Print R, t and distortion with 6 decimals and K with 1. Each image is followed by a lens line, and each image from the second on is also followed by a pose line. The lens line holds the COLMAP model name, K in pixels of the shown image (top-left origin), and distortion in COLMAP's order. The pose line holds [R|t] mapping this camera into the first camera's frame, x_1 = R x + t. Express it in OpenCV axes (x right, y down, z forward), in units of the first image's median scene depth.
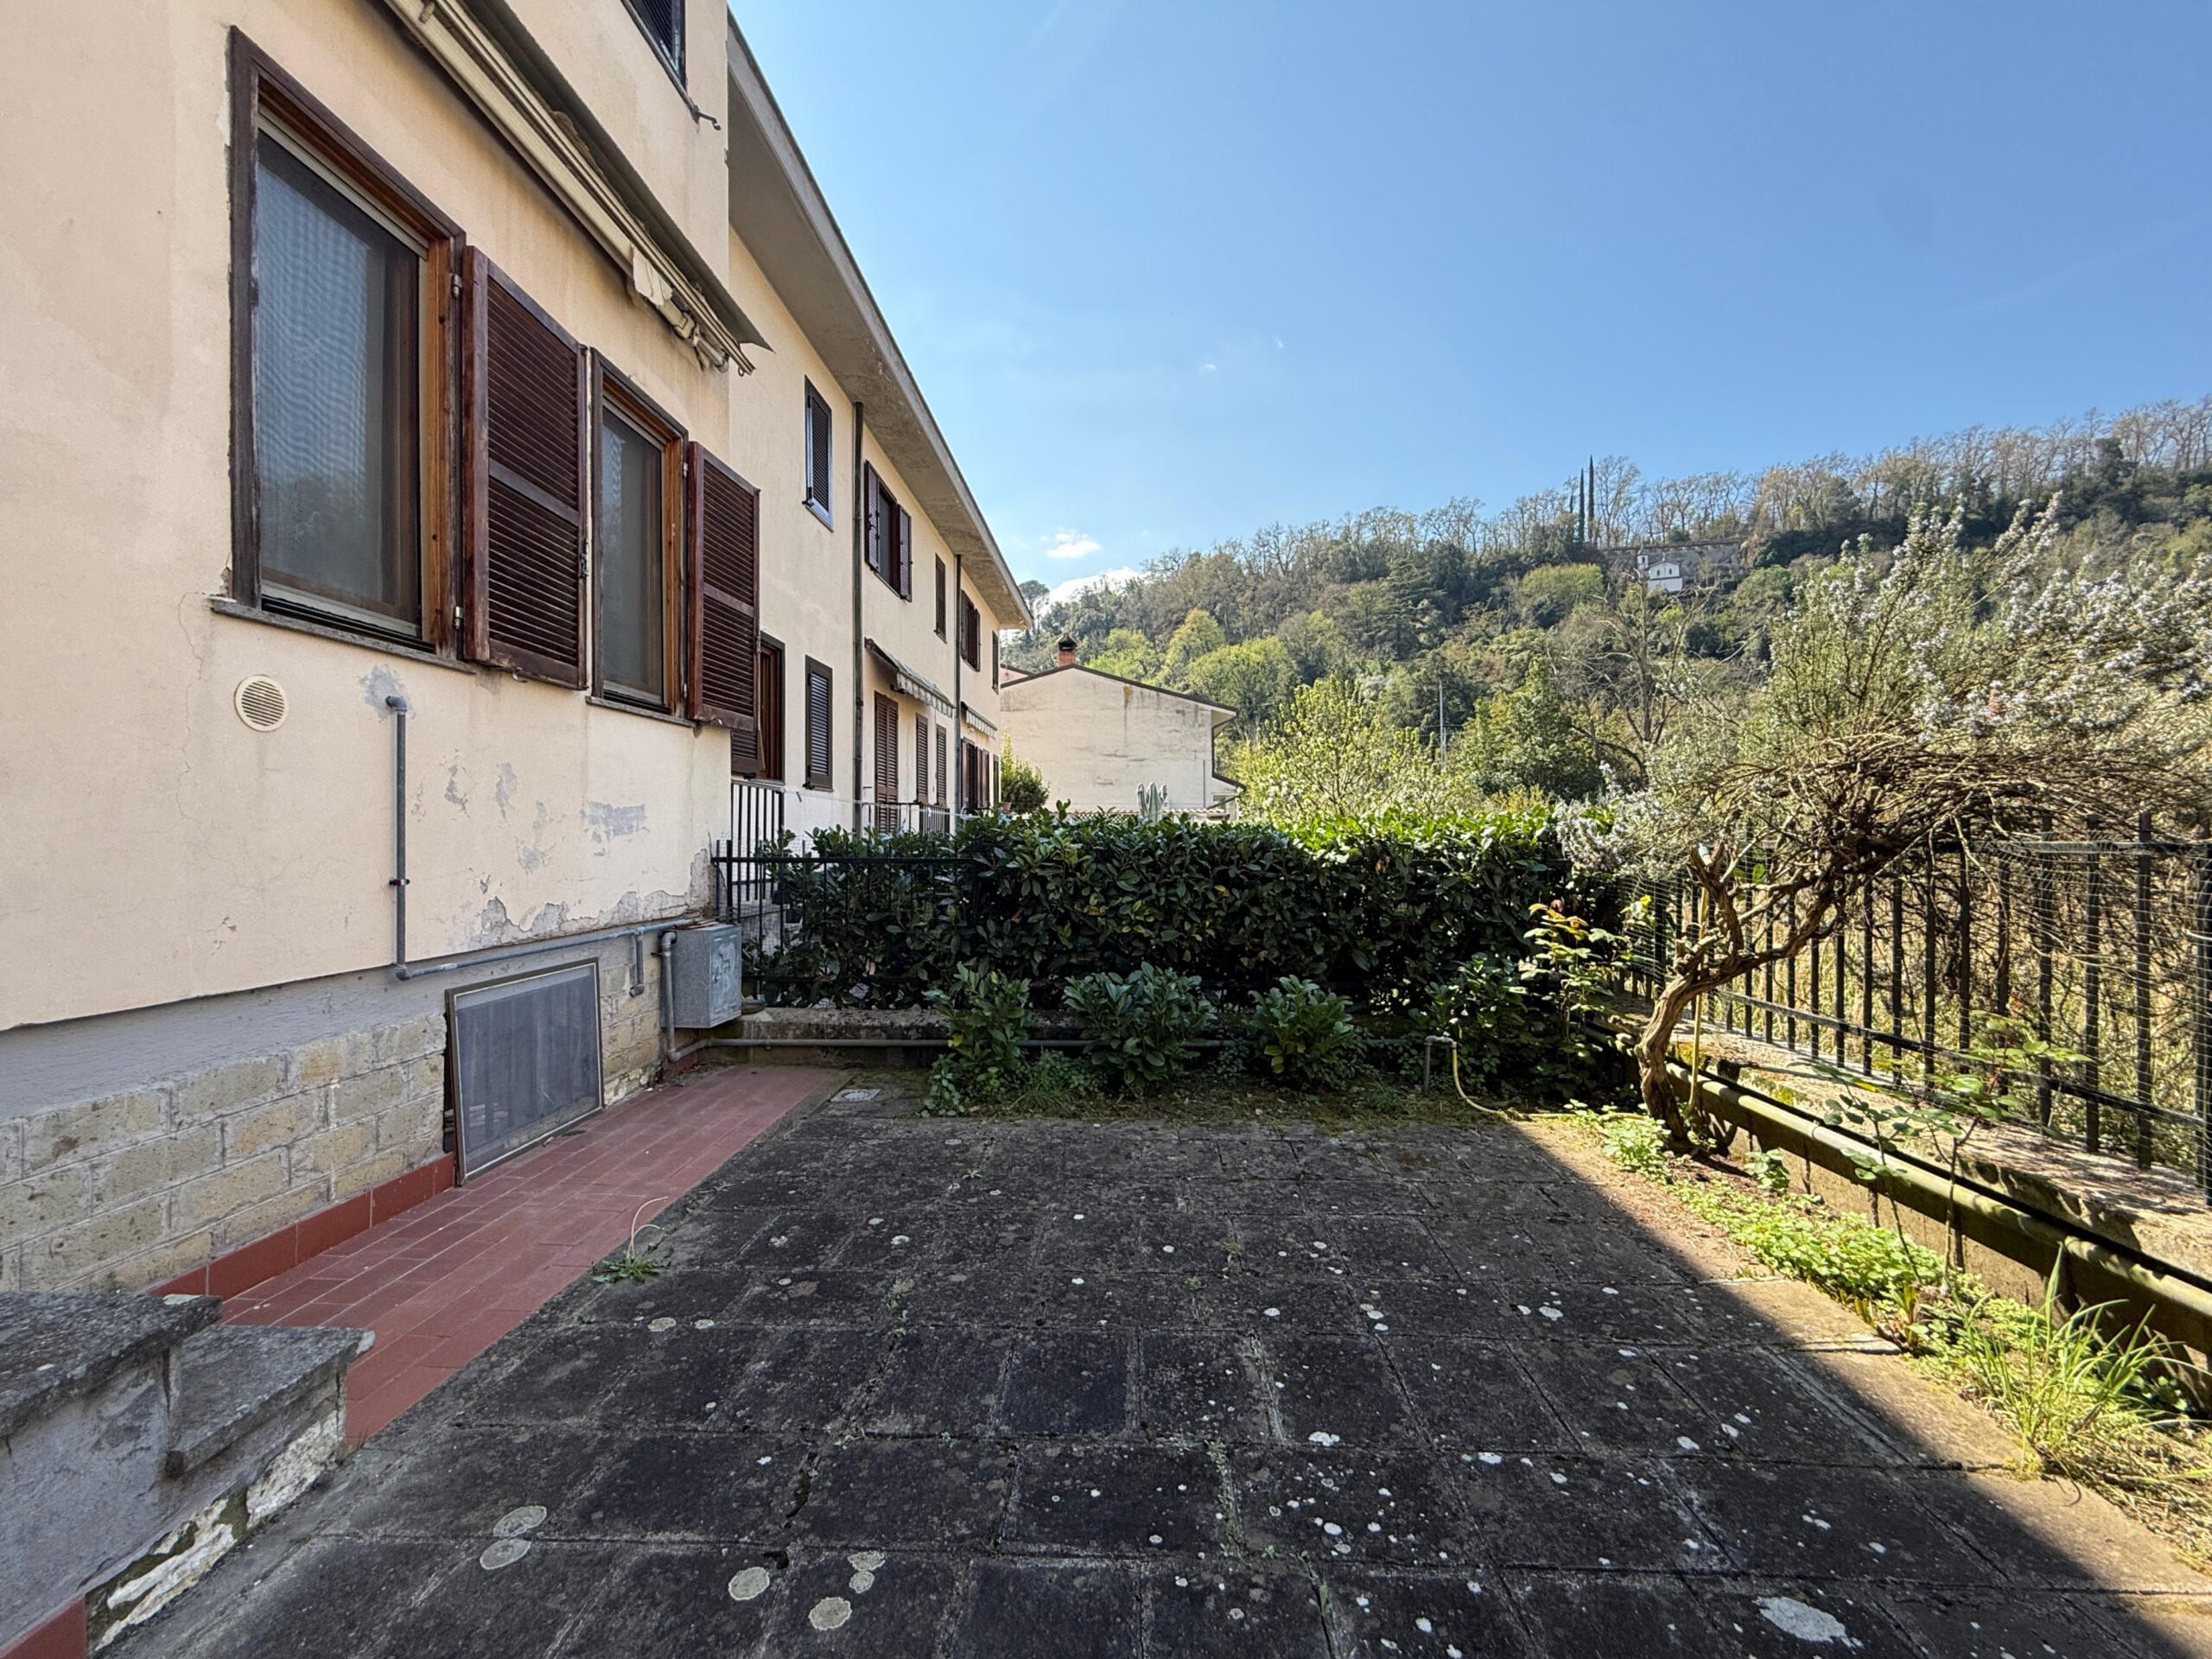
lens RADIAL K [[879.4, 0, 1101.1], [0, 879.4, 829.5], [0, 0, 1]] dist [-0.001221, 0.000174]
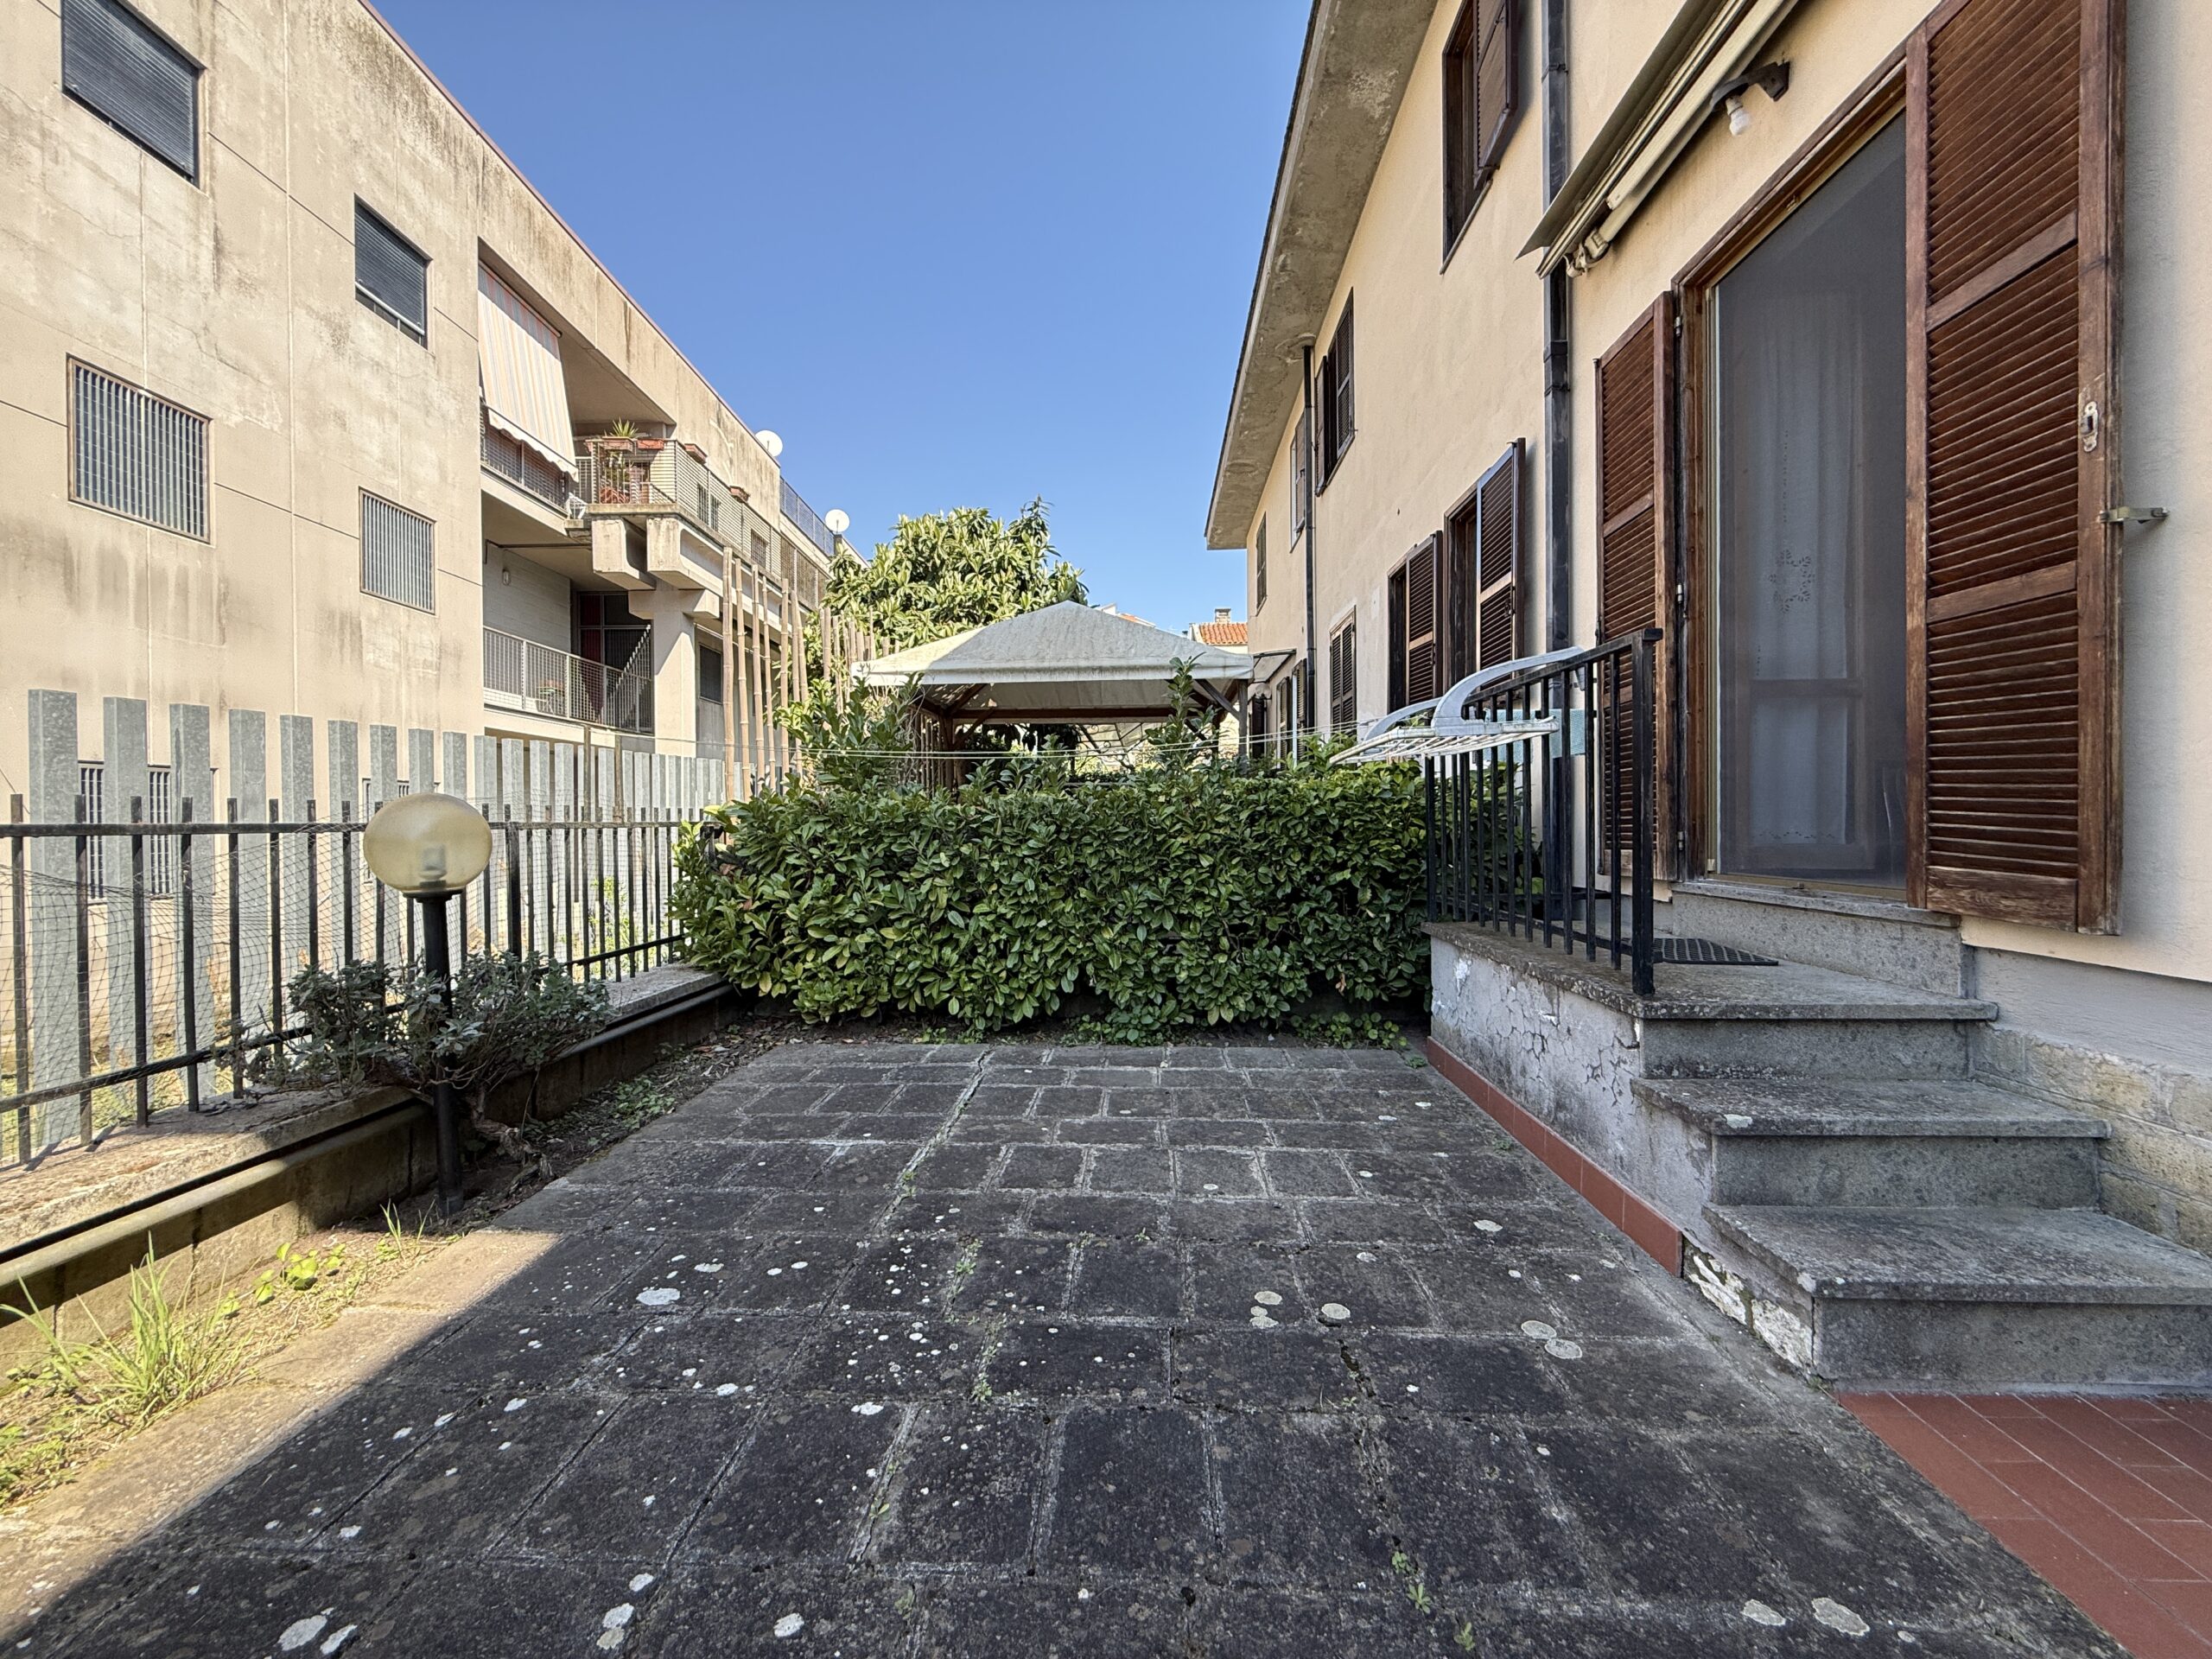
lens RADIAL K [[879.4, 0, 1101.1], [0, 879.4, 829.5], [0, 0, 1]] dist [-0.001221, 0.000174]
pose [[-0.999890, 0.012643, 0.007791, -0.010800], [0.012671, 0.999914, 0.003468, 0.016368], [-0.007747, 0.003566, -0.999964, 0.834967]]
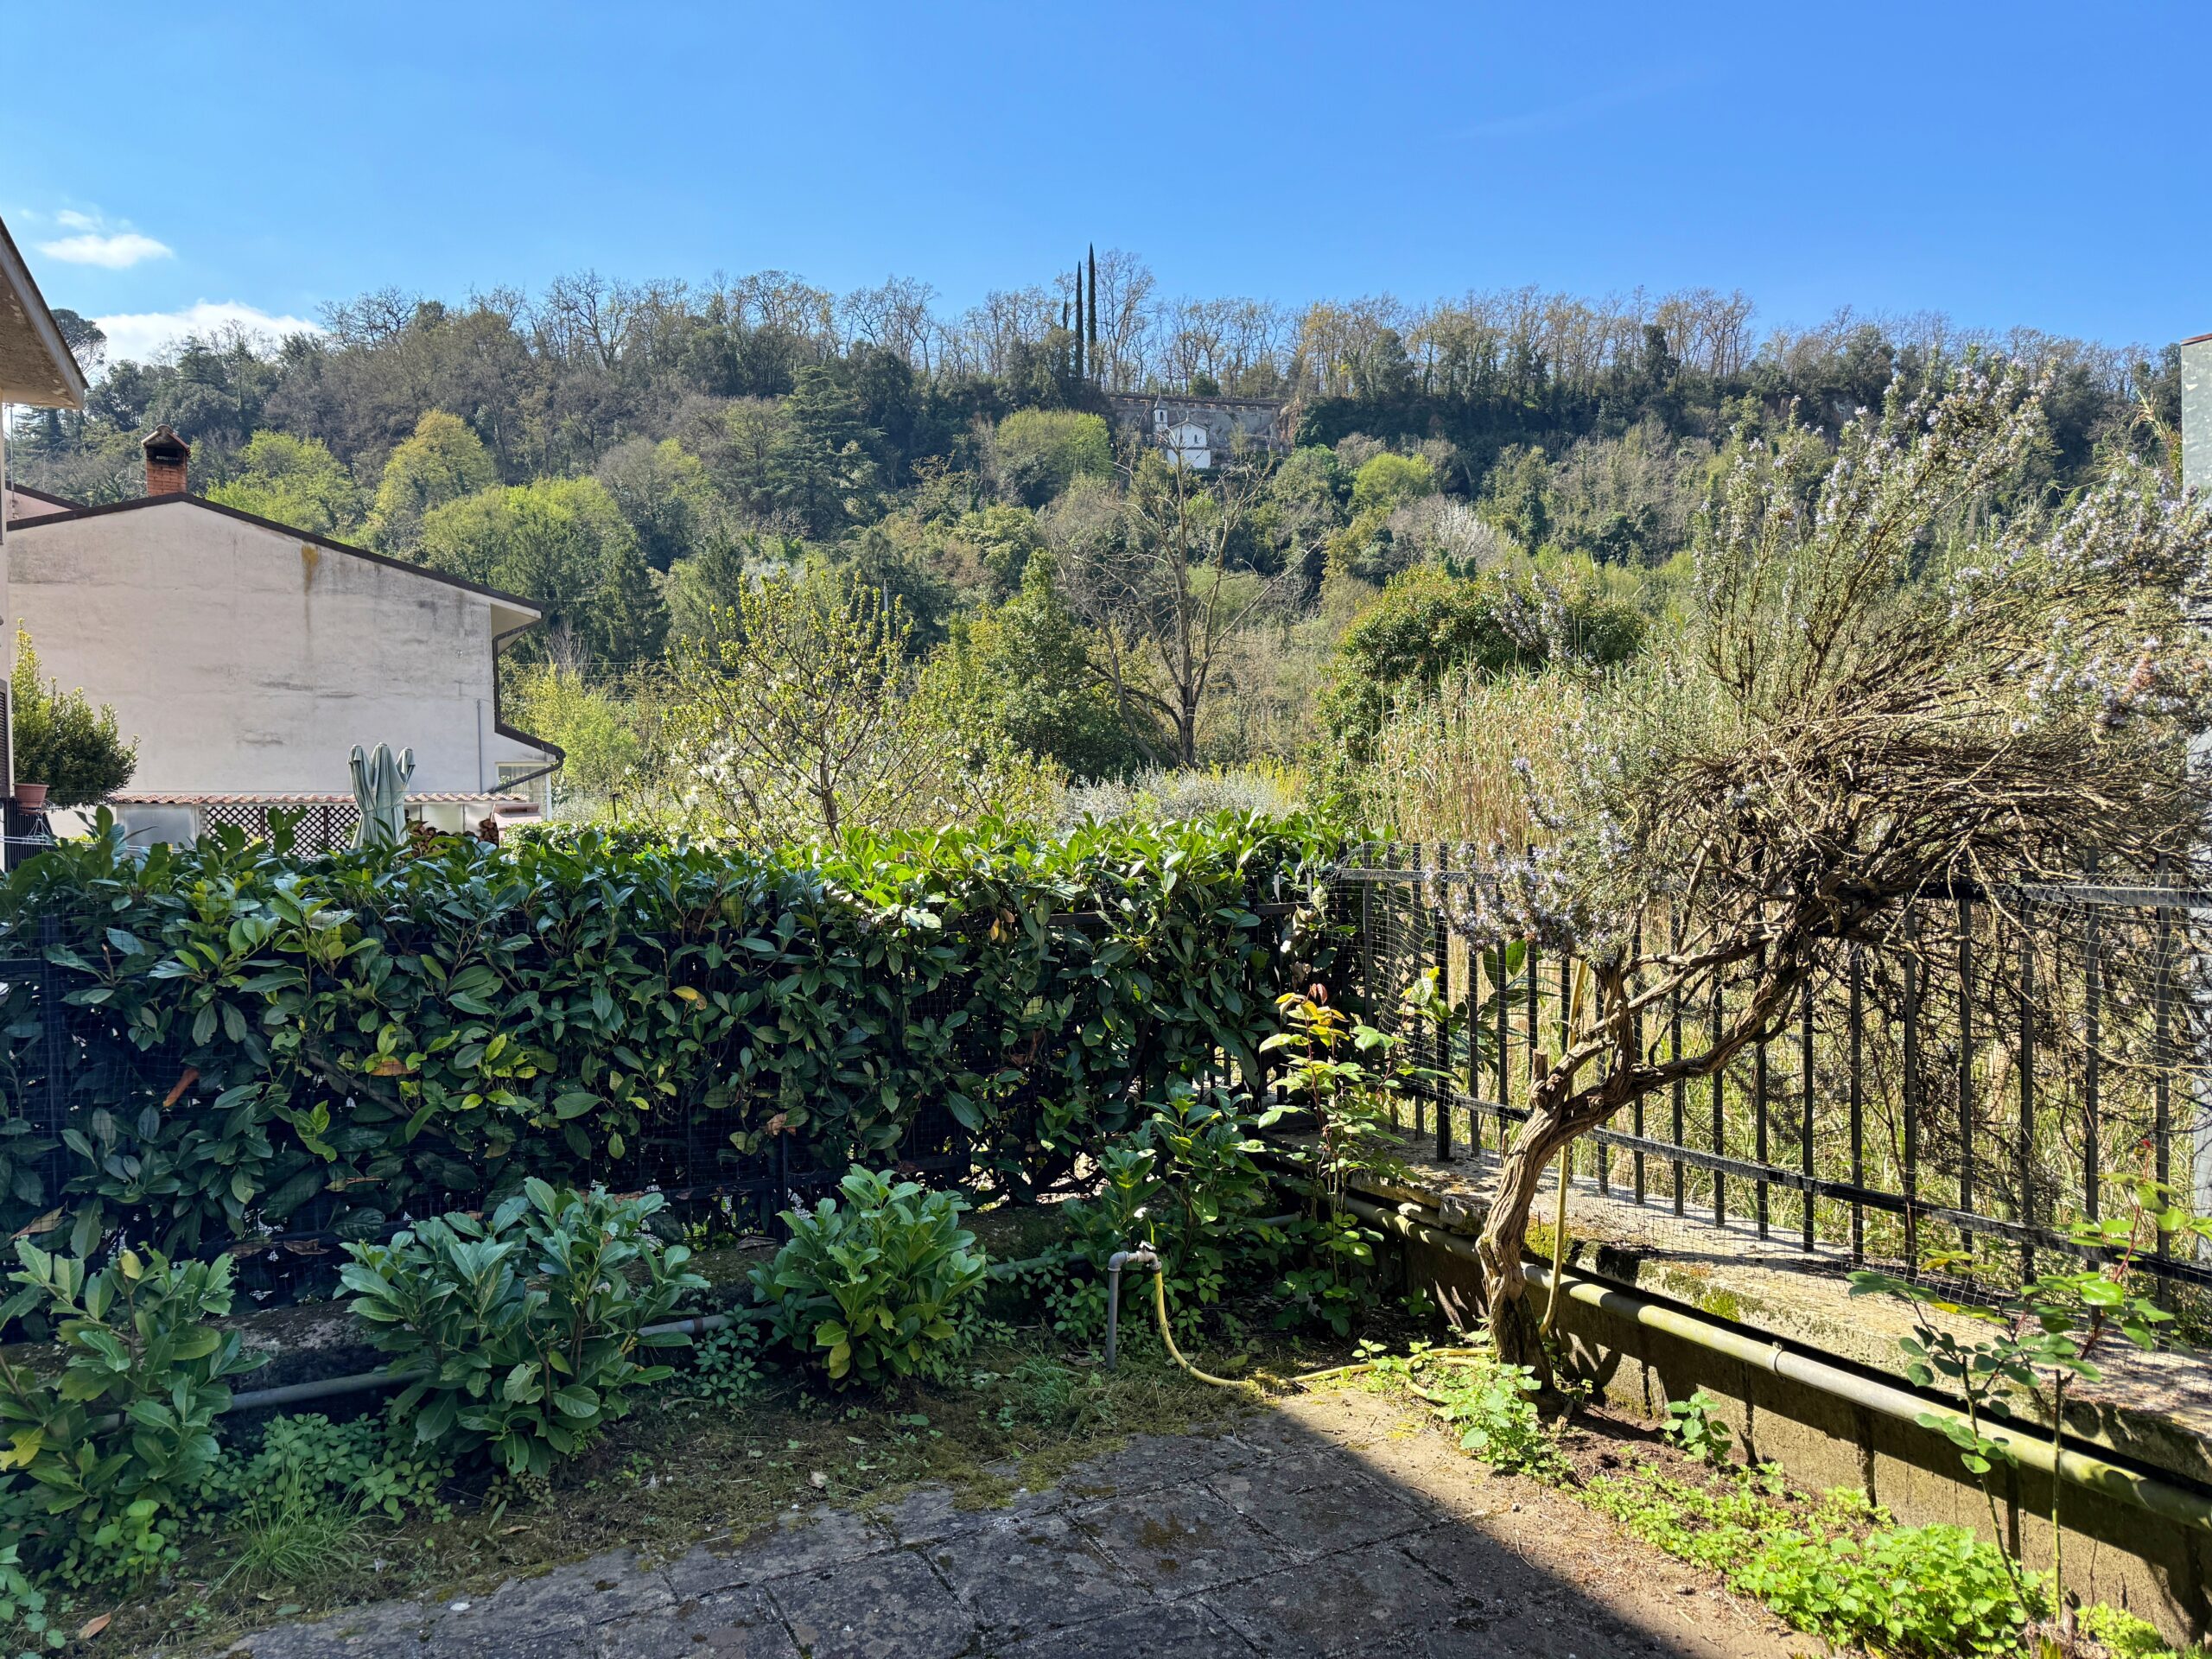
lens RADIAL K [[1542.3, 0, 1106.0], [0, 1542.3, 829.5], [0, 0, 1]] dist [0.075112, -0.094228]
pose [[0.877306, -0.015922, 0.479667, -0.080790], [0.015023, 0.999871, 0.005712, -0.027957], [-0.479696, 0.002195, 0.877432, 0.193461]]
